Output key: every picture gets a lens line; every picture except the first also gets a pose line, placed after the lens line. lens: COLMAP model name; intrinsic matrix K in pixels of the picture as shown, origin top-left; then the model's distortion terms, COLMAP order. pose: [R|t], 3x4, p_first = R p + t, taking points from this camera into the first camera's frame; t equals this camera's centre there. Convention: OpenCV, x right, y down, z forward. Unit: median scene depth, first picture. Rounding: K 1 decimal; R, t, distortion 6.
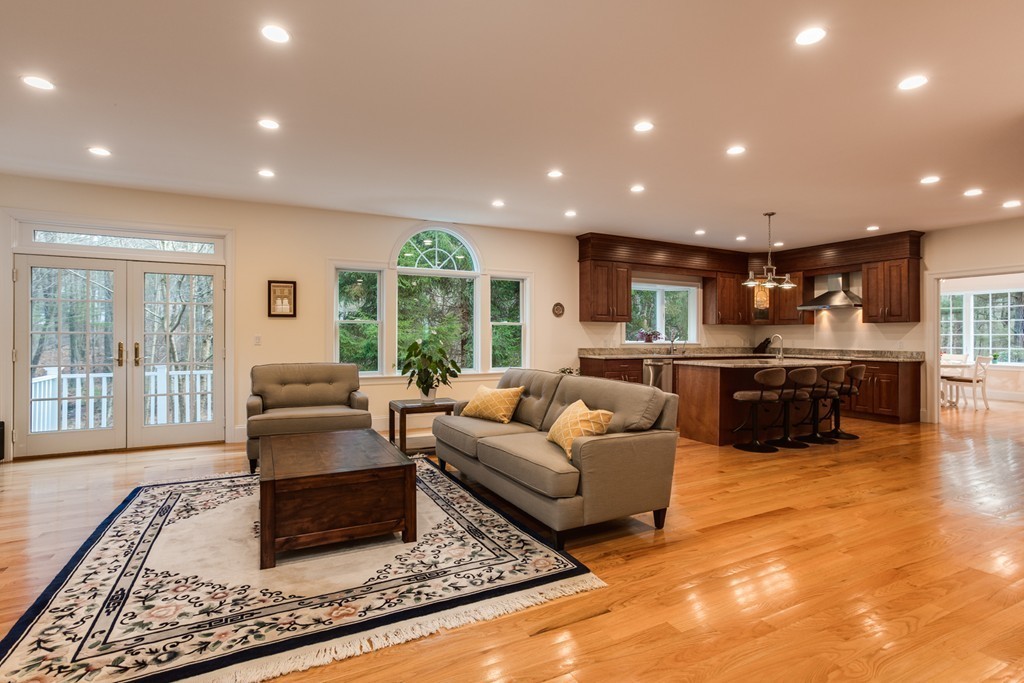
lens RADIAL K [[497.6, 0, 505.4], [0, 497.6, 337.9], [0, 0, 1]] dist [-0.004568, 0.000350]
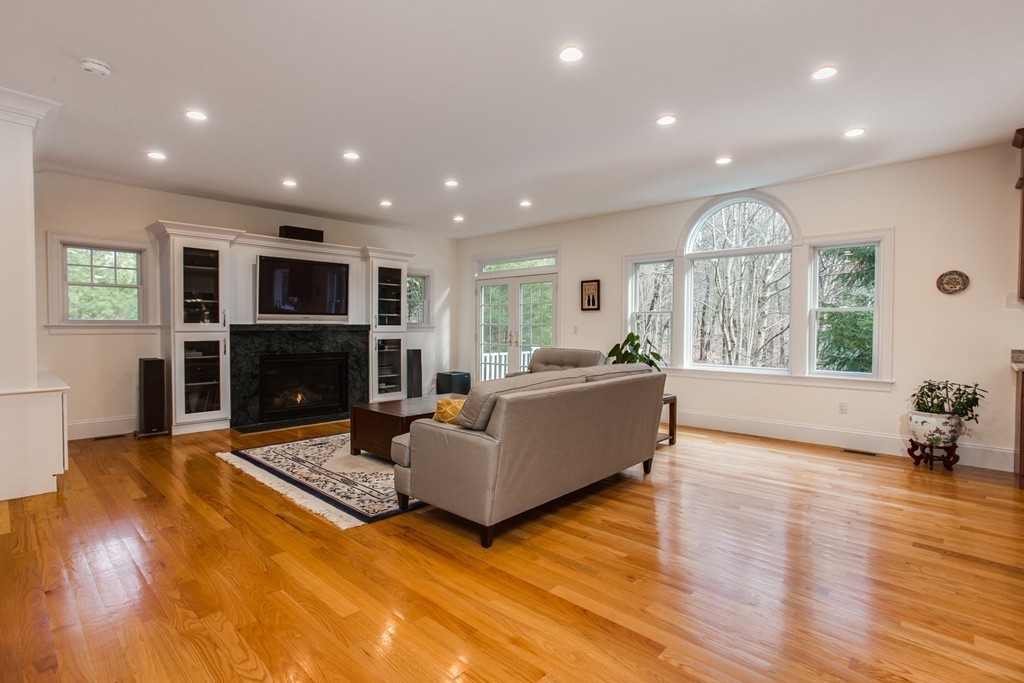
lens RADIAL K [[497.6, 0, 504.2], [0, 497.6, 335.9], [0, 0, 1]] dist [-0.004568, 0.000350]
pose [[0.334476, 0.025421, -0.942061, 0.971397], [-0.002843, 0.999659, 0.025966, -0.016445], [0.942400, -0.006007, 0.334434, 0.620077]]
